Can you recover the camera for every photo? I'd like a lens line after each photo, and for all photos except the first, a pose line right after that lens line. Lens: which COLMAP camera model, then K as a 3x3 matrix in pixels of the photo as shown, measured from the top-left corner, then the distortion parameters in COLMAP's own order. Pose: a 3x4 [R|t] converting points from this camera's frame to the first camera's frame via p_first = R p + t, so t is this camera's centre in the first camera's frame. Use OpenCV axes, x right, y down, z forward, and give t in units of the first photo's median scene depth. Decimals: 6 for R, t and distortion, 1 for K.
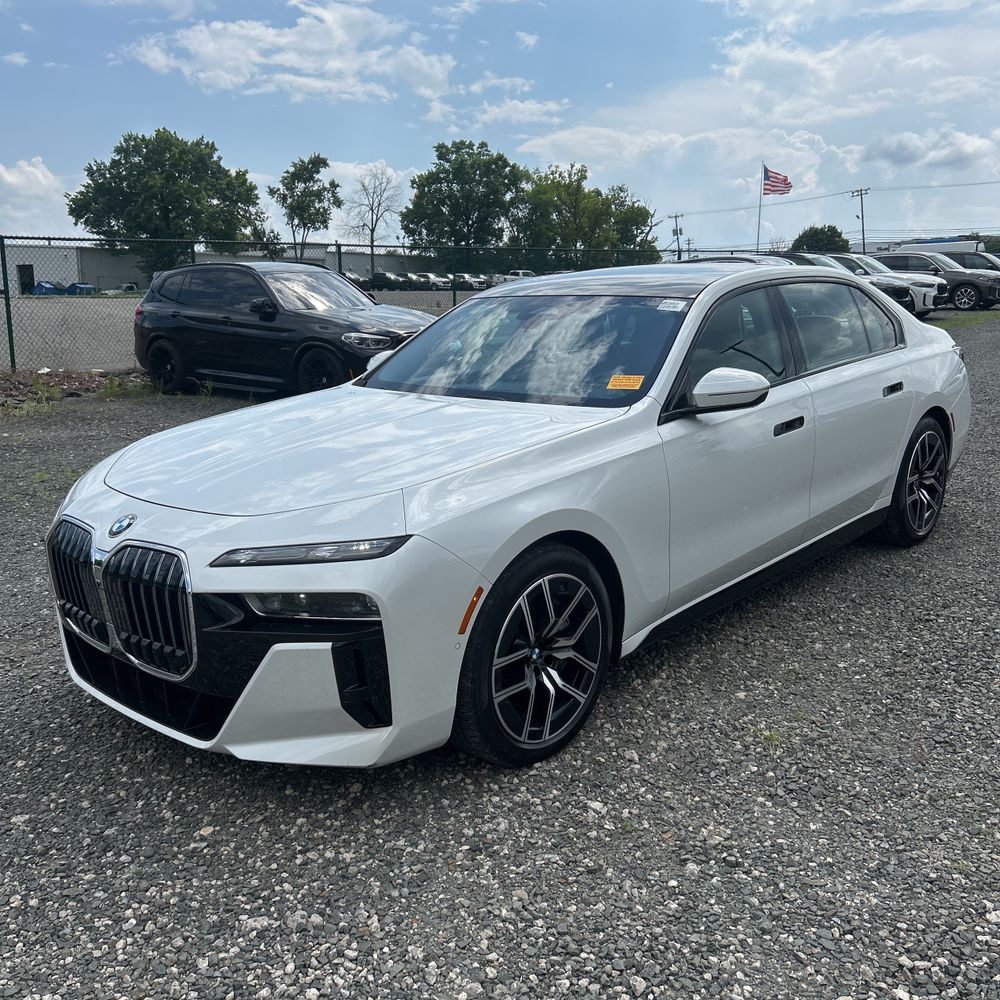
lens RADIAL K [[999.0, 0, 506.6], [0, 999.0, 501.6], [0, 0, 1]] dist [0.052821, -0.085431]
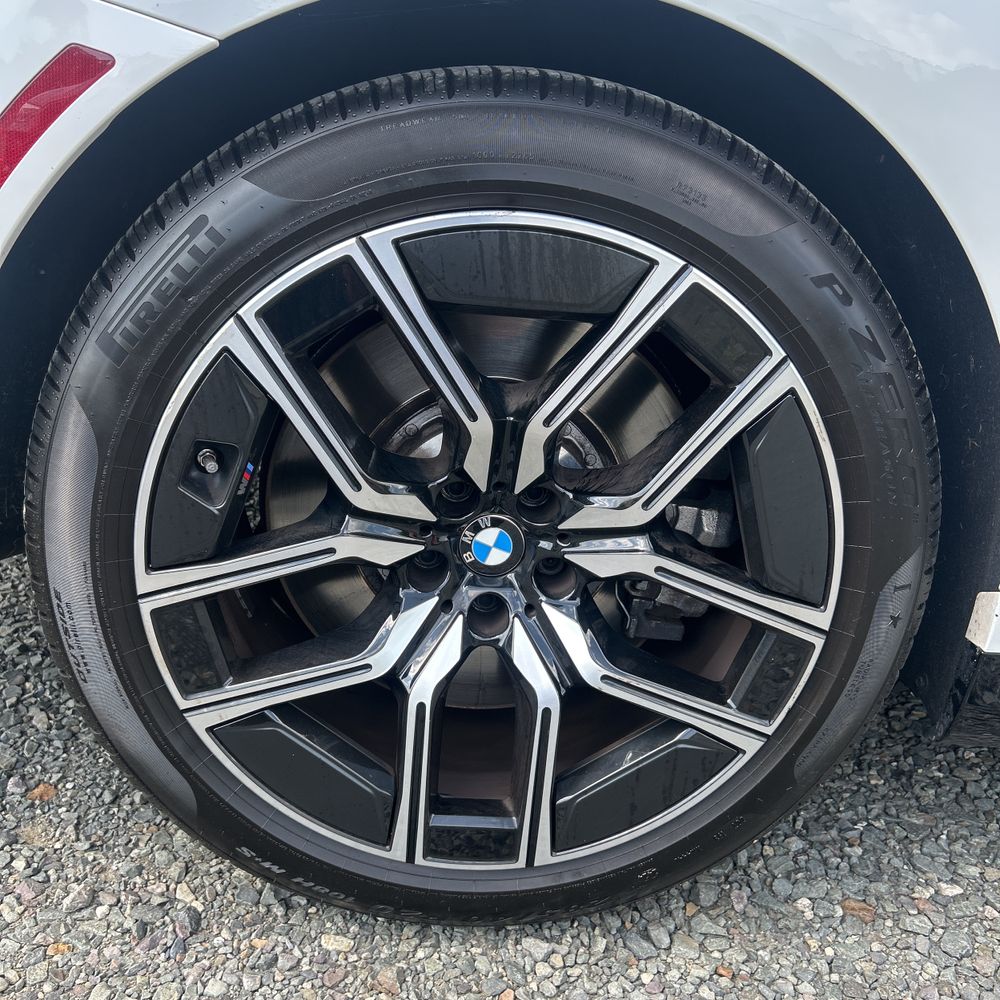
lens RADIAL K [[994.4, 0, 502.8], [0, 994.4, 496.5], [0, 0, 1]] dist [0.064692, -0.080514]
pose [[0.697277, 0.093715, -0.710649, 0.156975], [0.076612, 0.975994, 0.203876, 0.064997], [0.712696, -0.196602, 0.673359, 0.618292]]
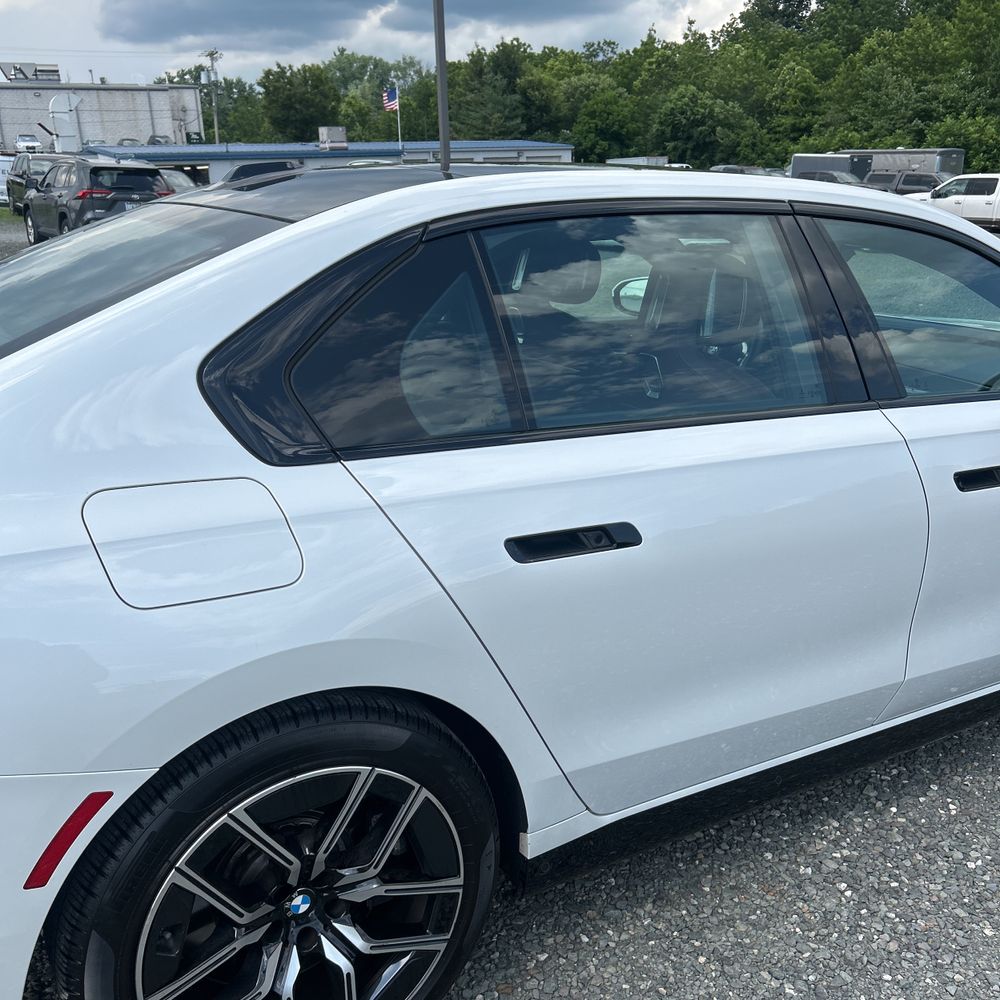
lens RADIAL K [[1005.1, 0, 501.2], [0, 1005.1, 494.9], [0, 0, 1]] dist [0.015738, 0.005028]
pose [[0.927761, -0.116337, -0.354577, 0.244063], [0.211380, 0.946865, 0.242416, -0.109162], [0.307534, -0.299855, 0.903056, 0.469507]]
